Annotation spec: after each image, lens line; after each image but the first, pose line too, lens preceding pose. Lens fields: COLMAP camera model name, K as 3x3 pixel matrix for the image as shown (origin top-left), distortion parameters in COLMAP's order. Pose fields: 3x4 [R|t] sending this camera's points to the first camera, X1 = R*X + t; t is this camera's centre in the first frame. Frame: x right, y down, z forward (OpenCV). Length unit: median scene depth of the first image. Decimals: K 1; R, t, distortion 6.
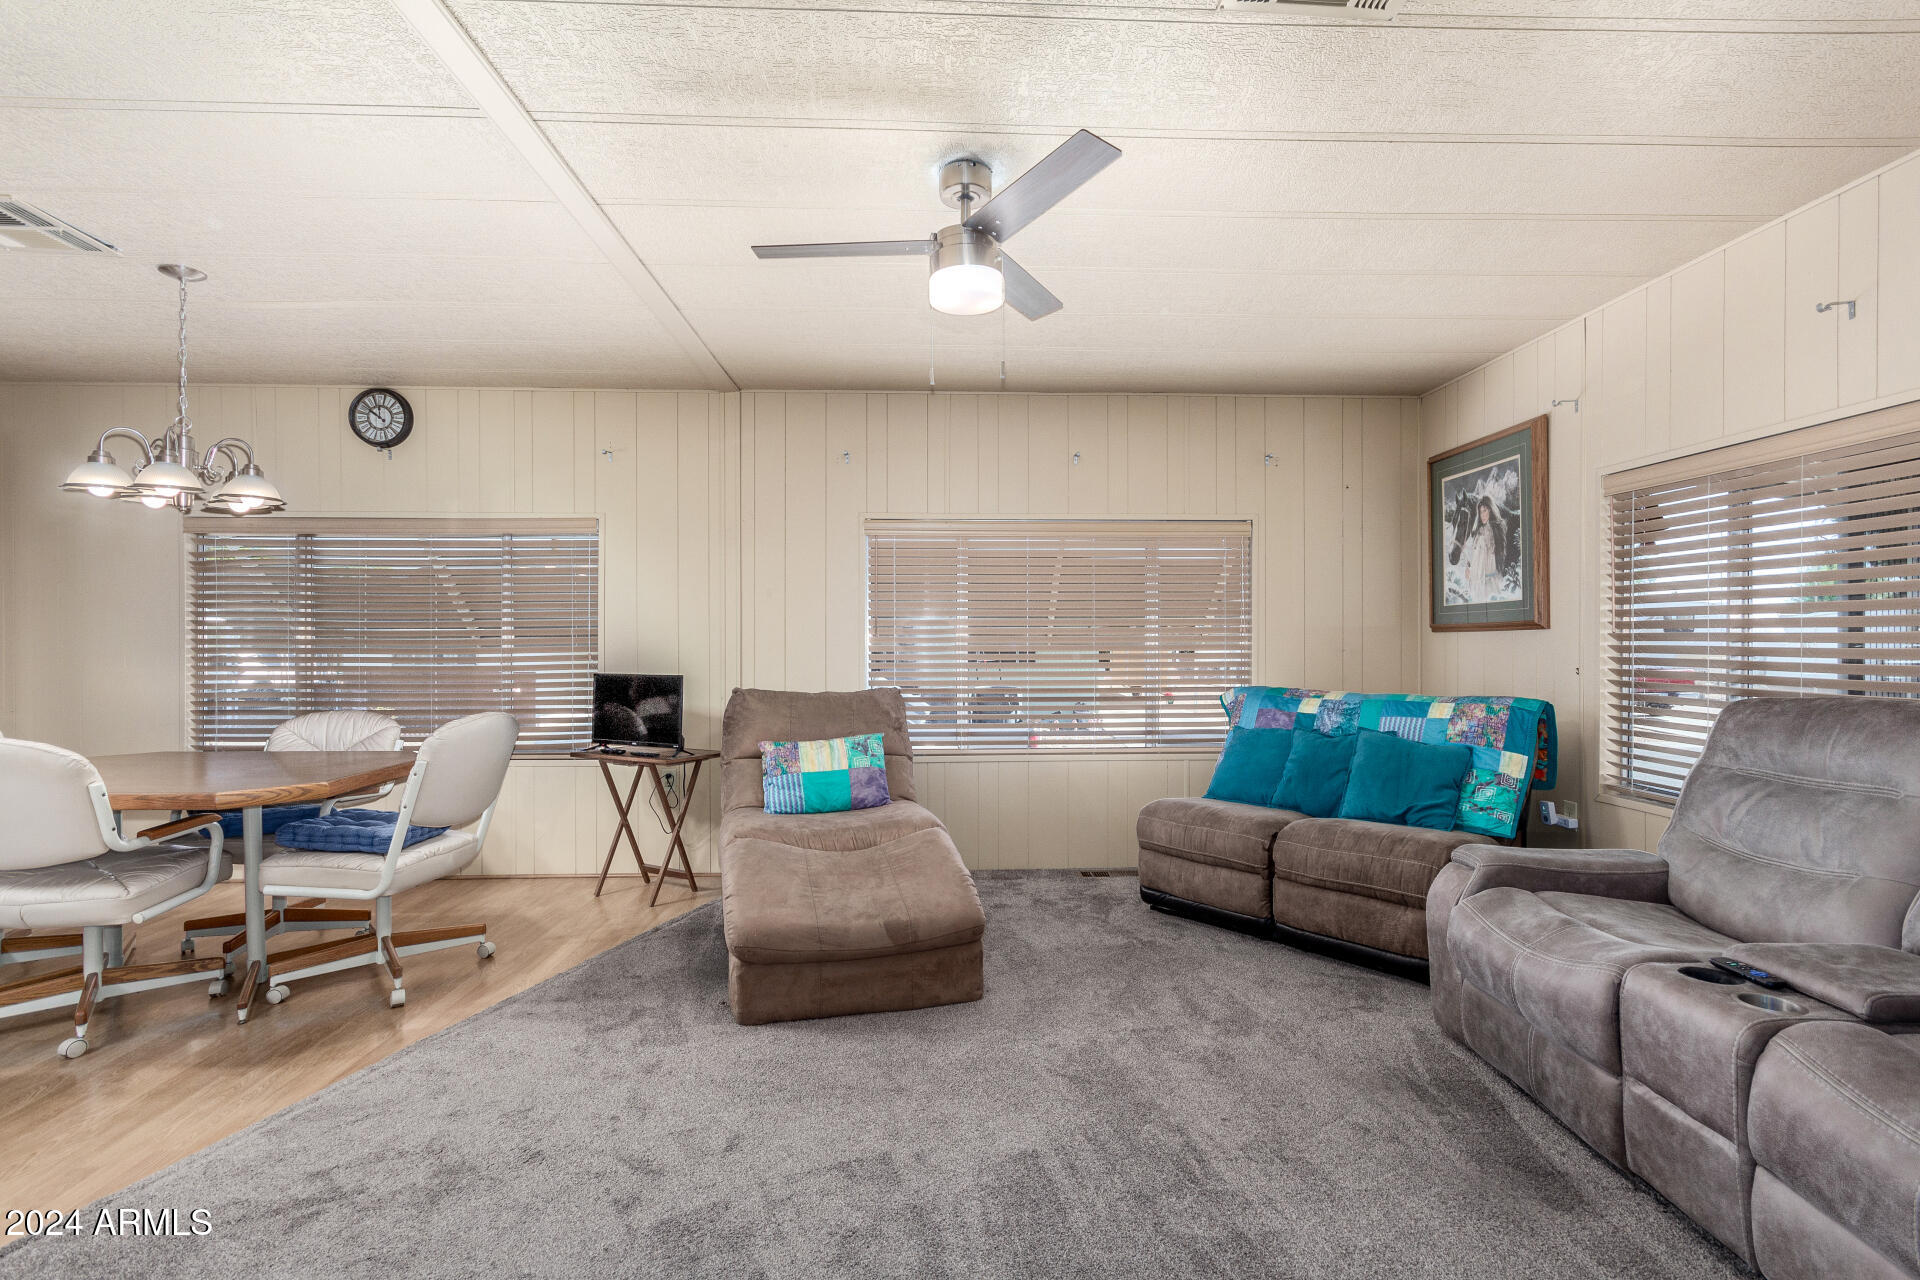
lens RADIAL K [[879.8, 0, 965.8], [0, 879.8, 641.0], [0, 0, 1]] dist [0.001998, 0.001032]
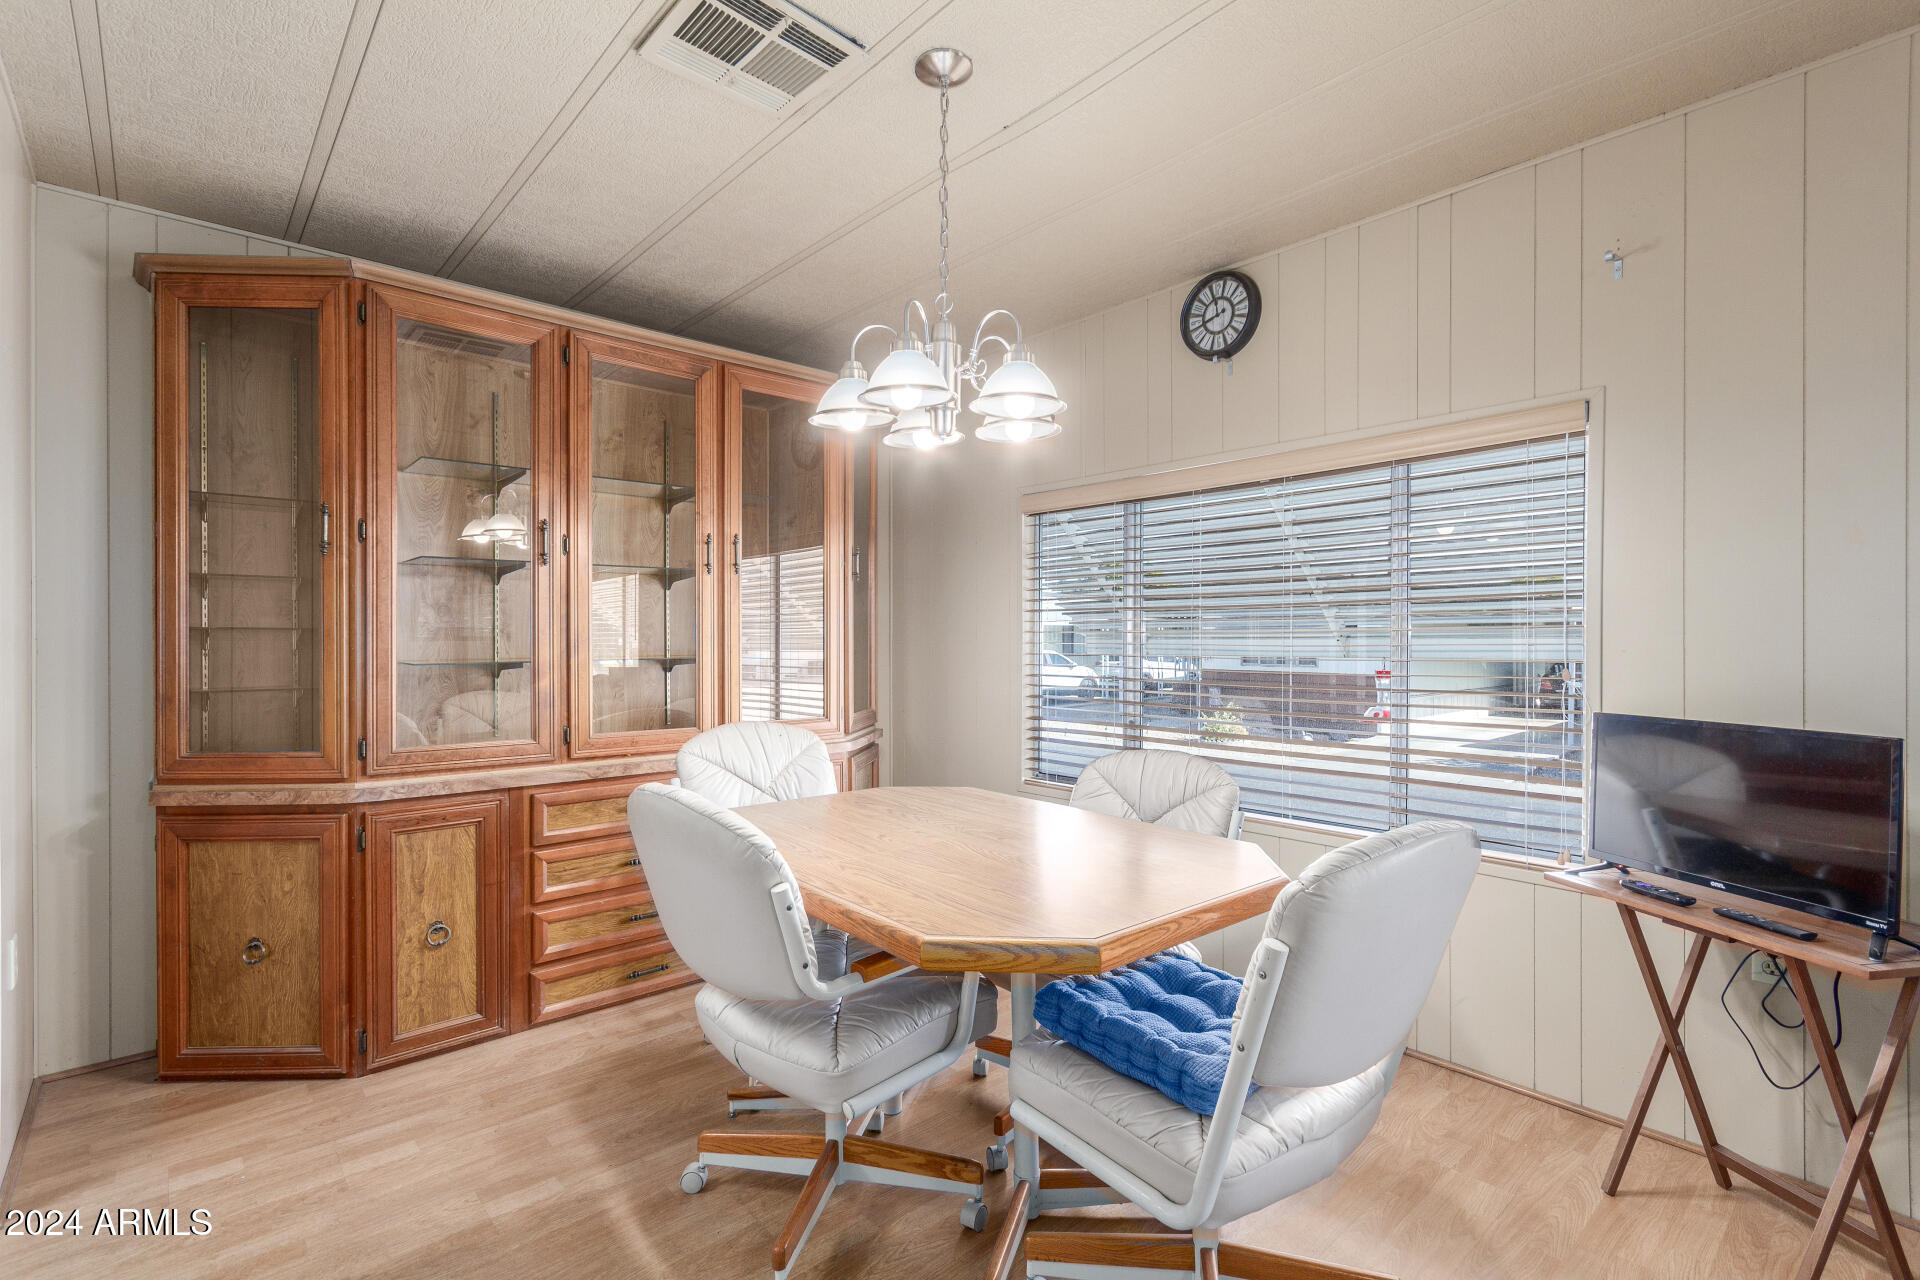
lens RADIAL K [[890.5, 0, 989.4], [0, 890.5, 642.4], [0, 0, 1]] dist [0.000413, 0.000531]
pose [[0.655941, 0.000160, -0.754812, -0.325703], [-0.002983, 0.999993, -0.002380, 0.003379], [0.754806, 0.003813, 0.655937, 0.518815]]
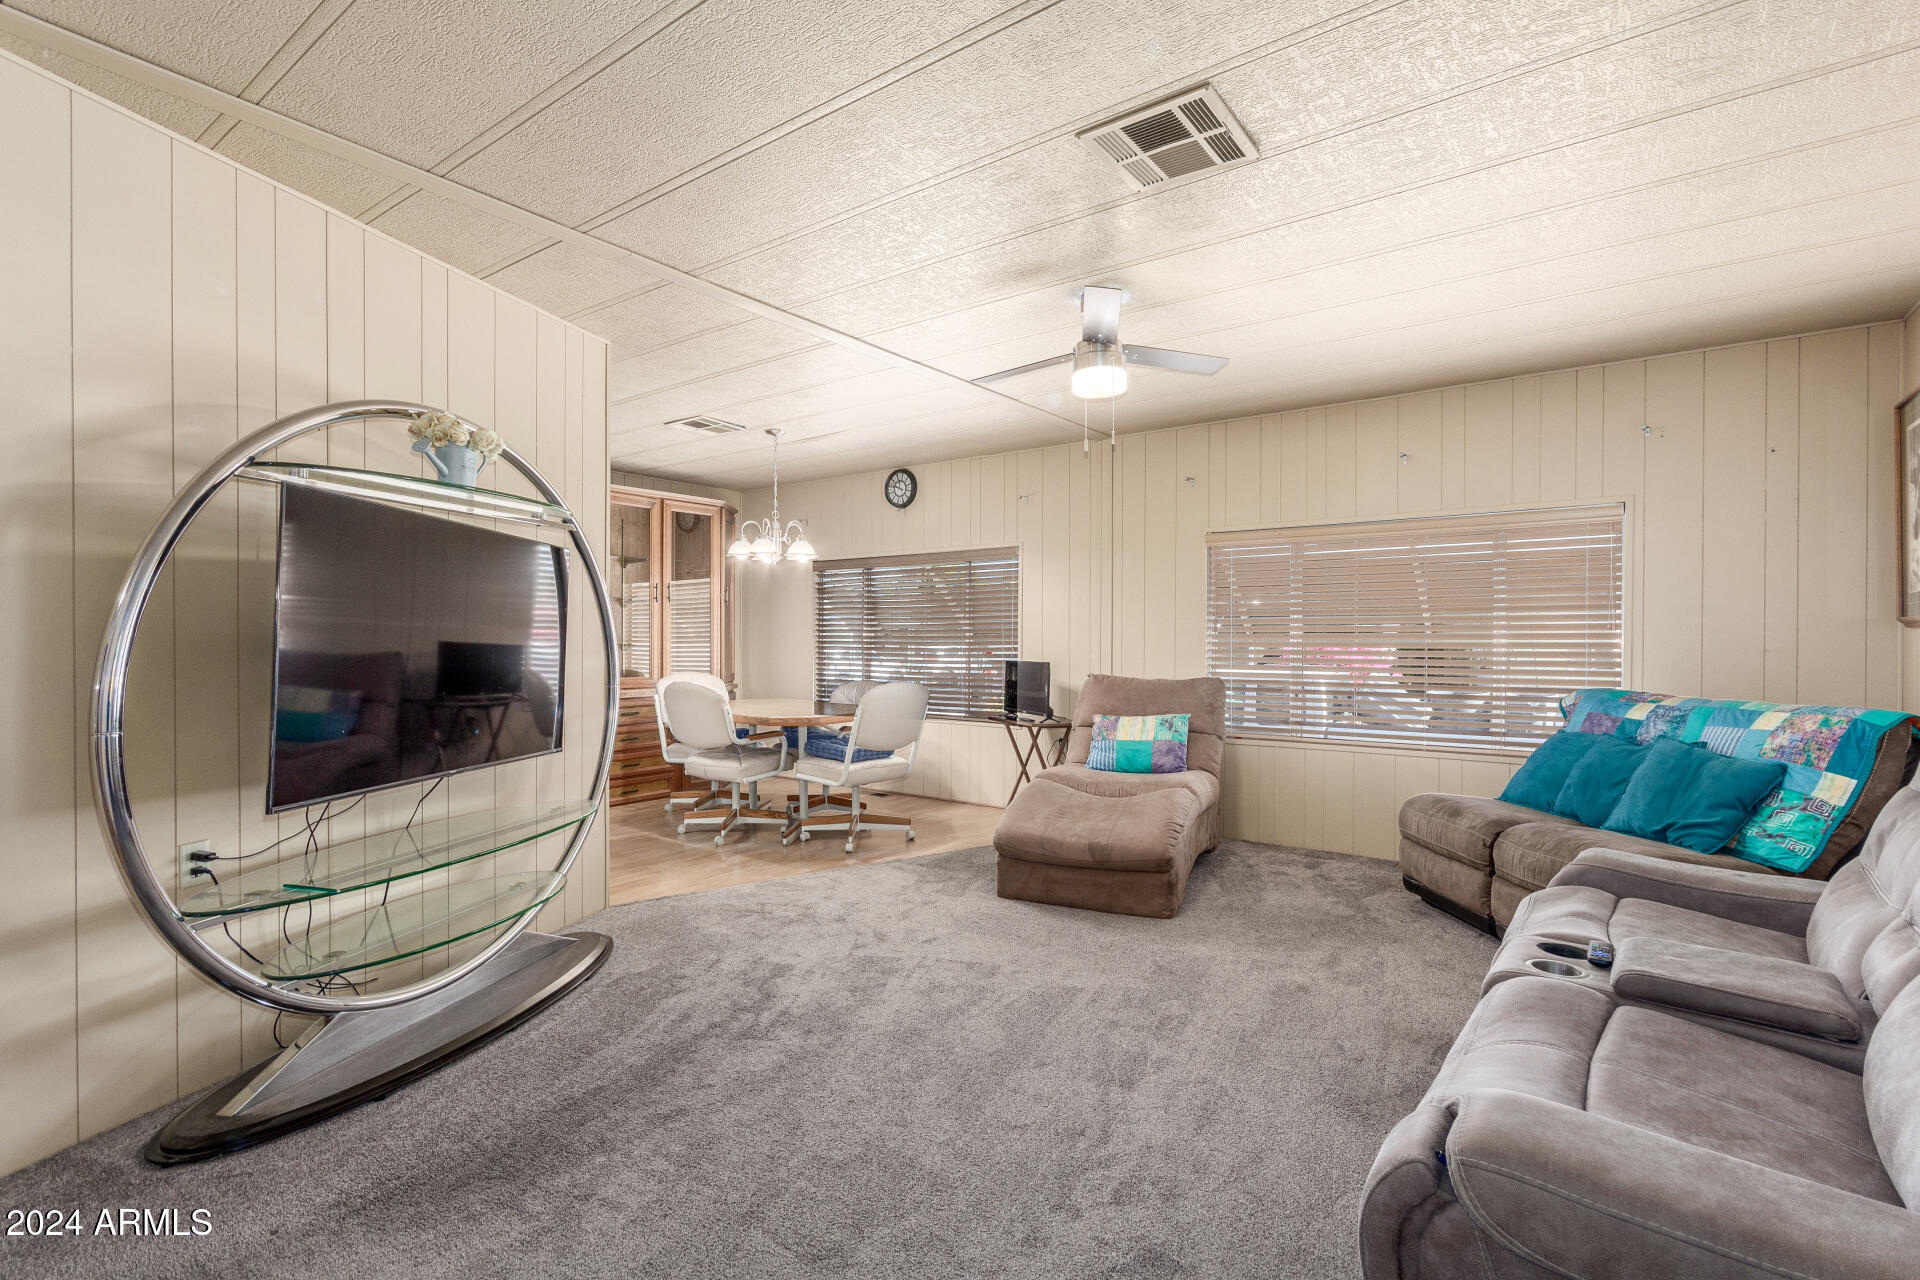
lens RADIAL K [[879.8, 0, 965.8], [0, 879.8, 641.0], [0, 0, 1]] dist [0.001998, 0.001032]
pose [[0.780398, 0.005991, -0.625255, 0.466191], [-0.004762, 0.999982, 0.003637, 0.002891], [0.625265, 0.000139, 0.780412, -0.138520]]
